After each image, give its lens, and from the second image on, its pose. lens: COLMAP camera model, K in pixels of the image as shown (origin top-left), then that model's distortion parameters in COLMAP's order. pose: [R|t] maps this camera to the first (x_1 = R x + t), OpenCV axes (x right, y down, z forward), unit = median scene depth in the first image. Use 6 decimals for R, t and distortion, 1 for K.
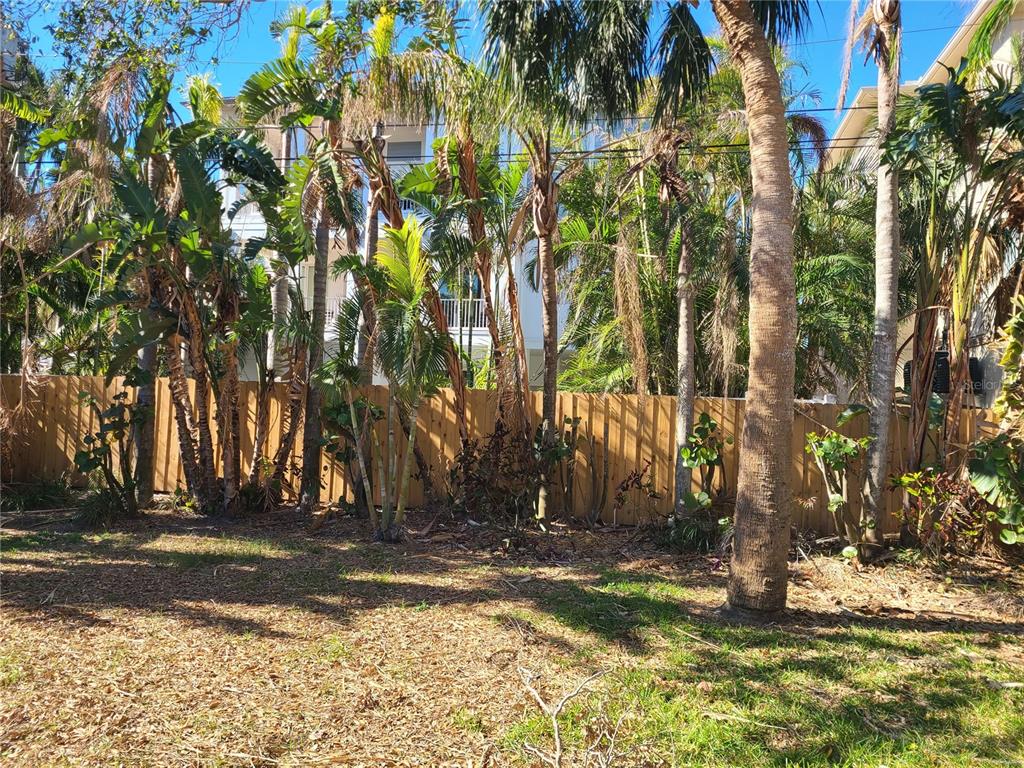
lens RADIAL K [[763.5, 0, 505.0], [0, 763.5, 378.9], [0, 0, 1]] dist [0.069993, -0.051295]
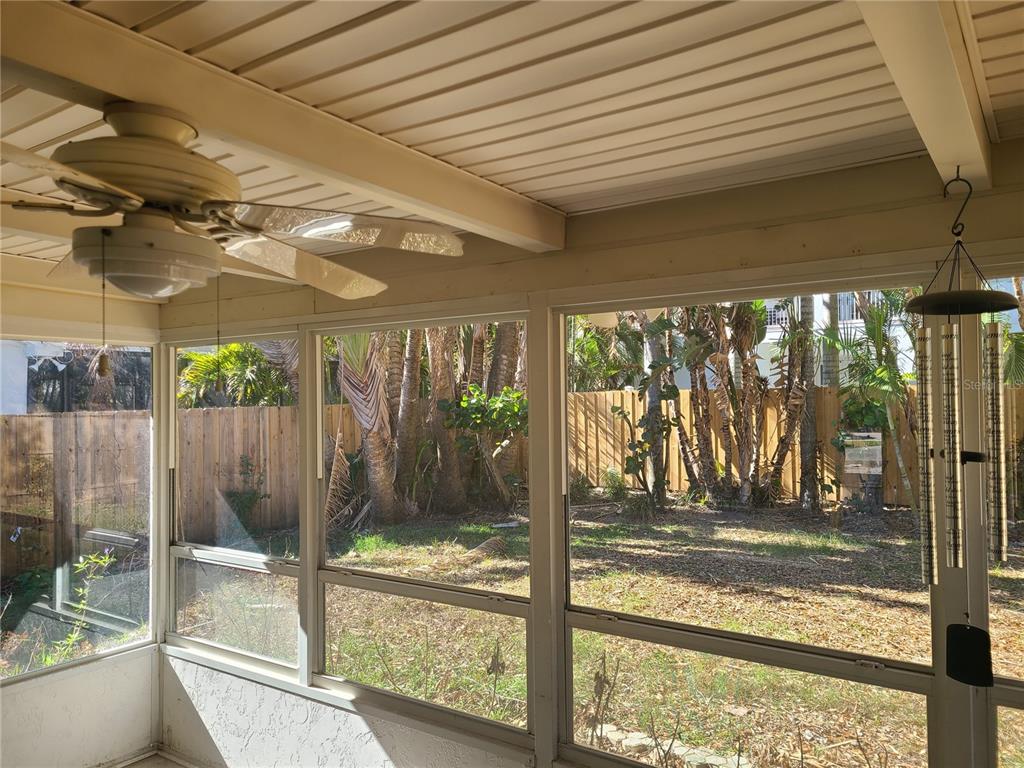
lens RADIAL K [[763.5, 0, 505.0], [0, 763.5, 378.9], [0, 0, 1]] dist [0.069993, -0.051295]
pose [[0.933183, -0.061186, -0.354156, -0.262078], [0.063013, 0.997992, -0.006382, -0.026832], [0.353835, -0.016361, 0.935165, -0.150330]]
